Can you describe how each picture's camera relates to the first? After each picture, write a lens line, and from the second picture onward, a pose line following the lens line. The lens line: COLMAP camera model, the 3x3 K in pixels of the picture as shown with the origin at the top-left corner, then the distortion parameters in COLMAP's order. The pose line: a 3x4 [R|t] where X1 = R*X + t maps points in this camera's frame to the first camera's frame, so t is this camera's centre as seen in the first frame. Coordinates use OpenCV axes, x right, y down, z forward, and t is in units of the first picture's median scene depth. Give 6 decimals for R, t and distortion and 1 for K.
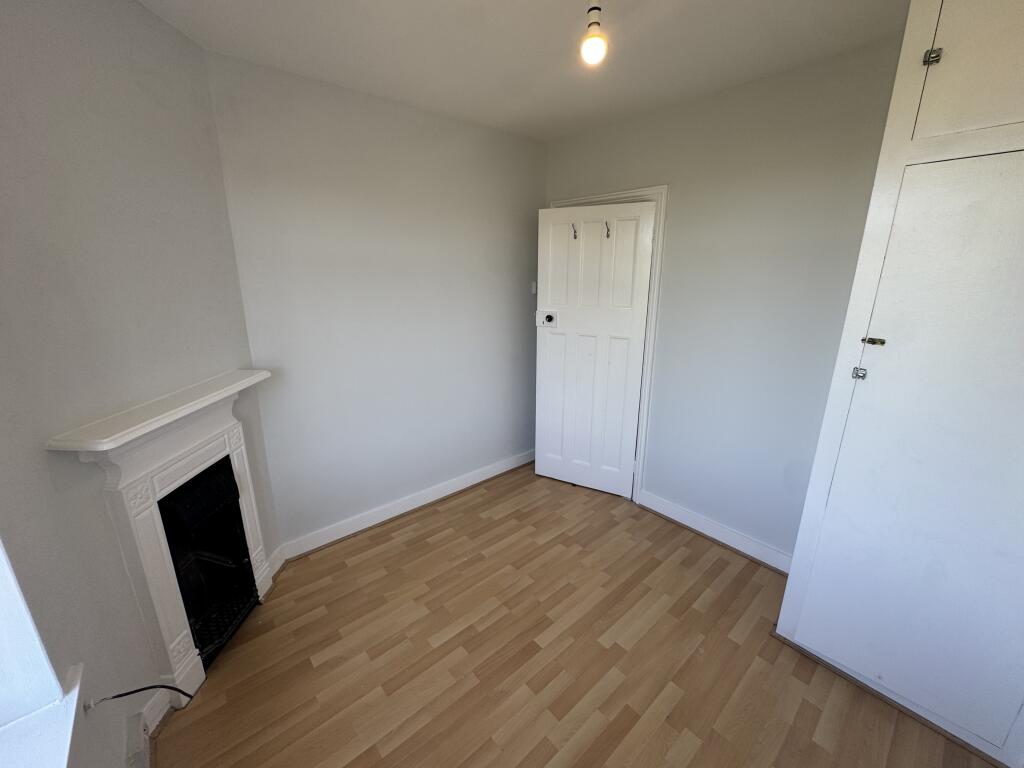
lens RADIAL K [[412.9, 0, 511.4], [0, 412.9, 379.7], [0, 0, 1]] dist [-0.000200, -0.000071]
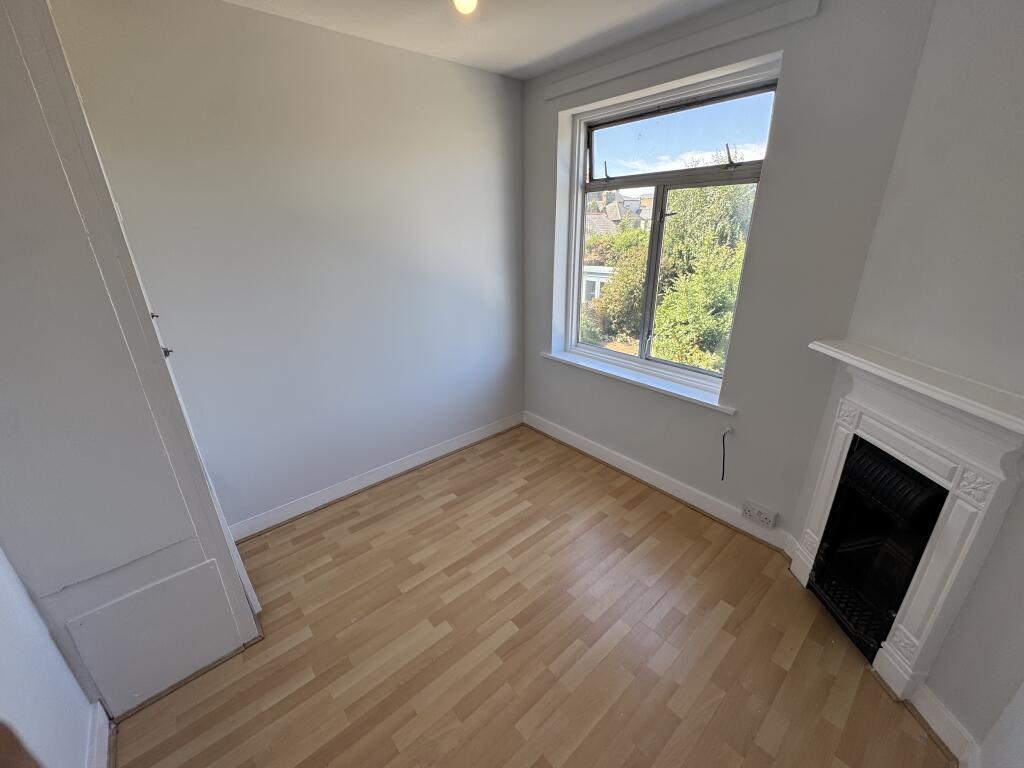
lens RADIAL K [[412.9, 0, 514.3], [0, 412.9, 387.2], [0, 0, 1]] dist [-0.000200, -0.000071]
pose [[-0.999864, 0.016452, 0.000760, 0.058717], [0.013661, 0.802692, 0.596237, -0.408986], [0.009199, 0.596167, -0.802808, 1.519447]]
